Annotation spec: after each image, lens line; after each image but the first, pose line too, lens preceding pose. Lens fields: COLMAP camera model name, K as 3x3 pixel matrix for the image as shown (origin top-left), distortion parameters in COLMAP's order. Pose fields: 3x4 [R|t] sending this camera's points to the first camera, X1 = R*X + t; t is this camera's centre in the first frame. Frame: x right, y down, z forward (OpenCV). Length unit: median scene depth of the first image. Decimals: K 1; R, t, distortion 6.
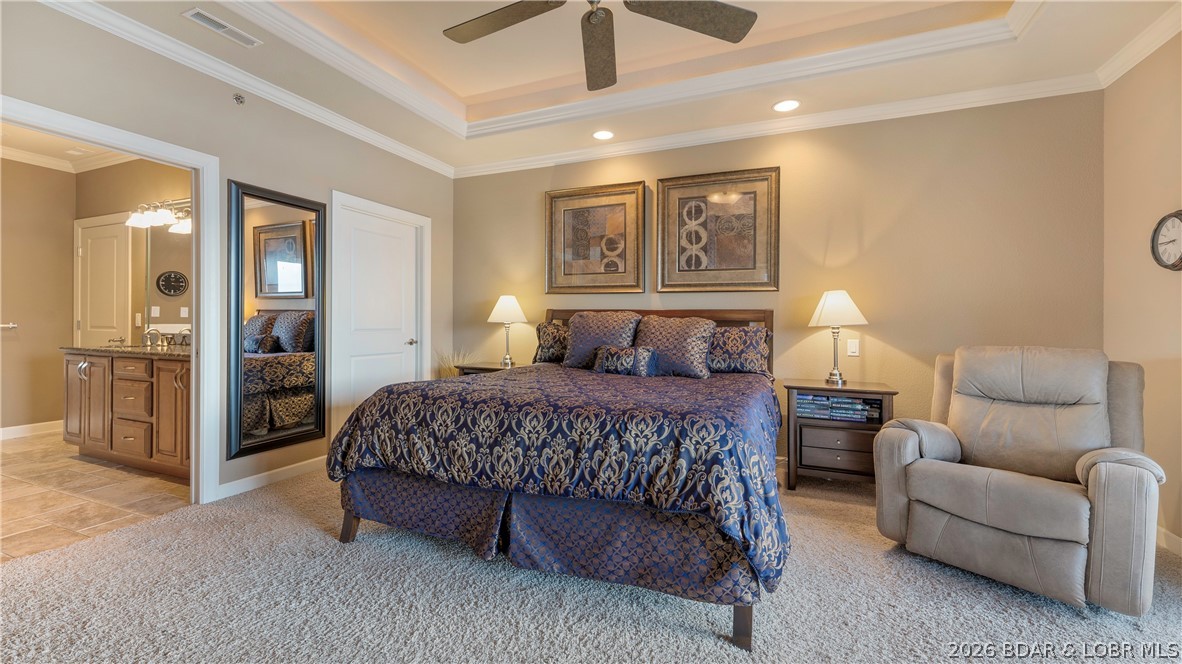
lens RADIAL K [[485.4, 0, 599.0], [0, 485.4, 328.5], [0, 0, 1]] dist [0.006885, -0.001607]
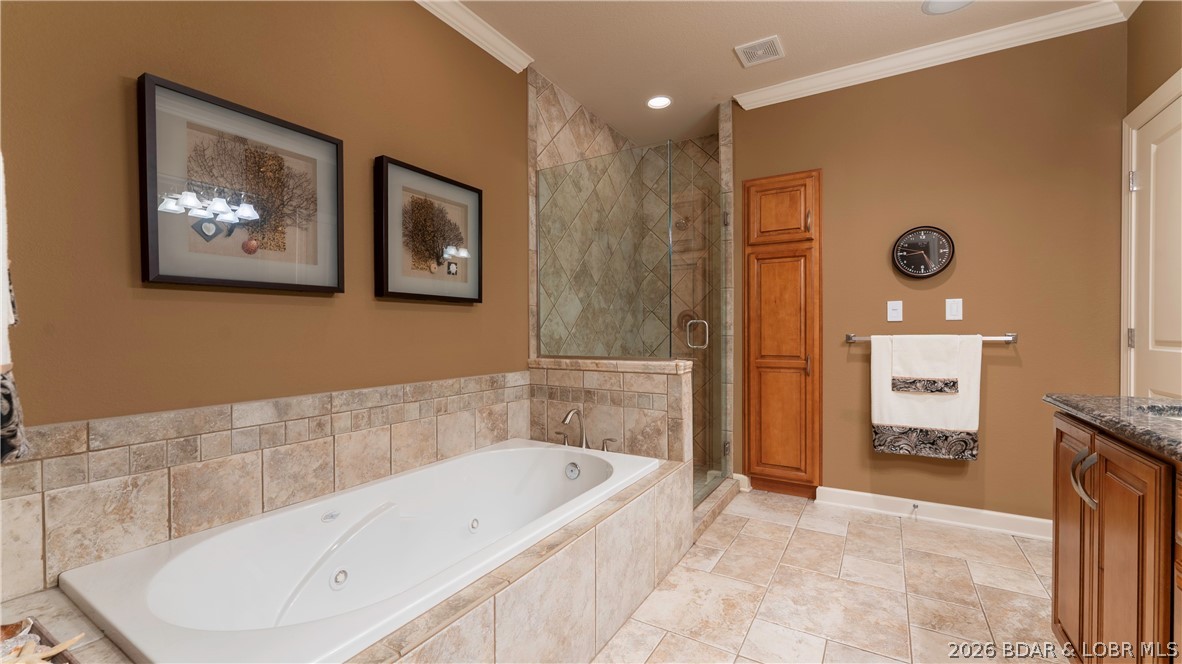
lens RADIAL K [[485.4, 0, 571.6], [0, 485.4, 334.7], [0, 0, 1]] dist [0.006885, -0.001607]
pose [[-0.158226, -0.000146, -0.987403, -0.562641], [-0.008524, 0.999963, 0.001218, -0.006936], [0.987366, 0.008609, -0.158221, 0.592026]]
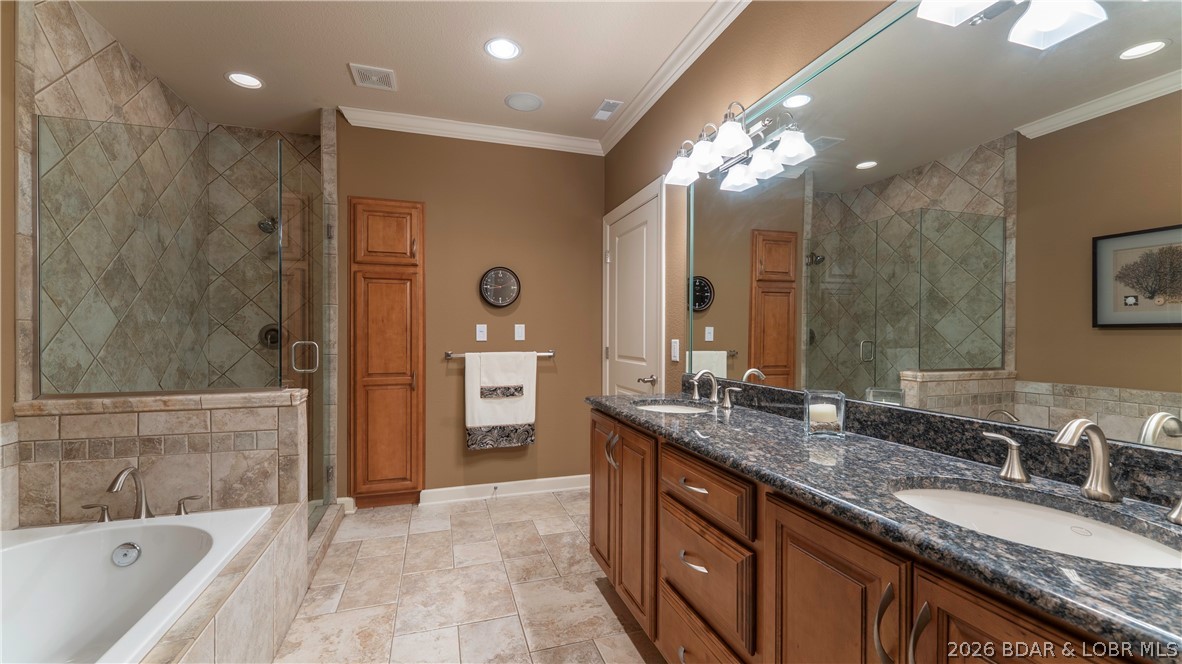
lens RADIAL K [[485.4, 0, 581.1], [0, 485.4, 335.6], [0, 0, 1]] dist [0.006885, -0.001607]
pose [[0.646019, -0.006490, -0.763294, -0.560895], [-0.000454, 0.999960, -0.008887, -0.030276], [0.763321, 0.006088, 0.645991, 0.523608]]
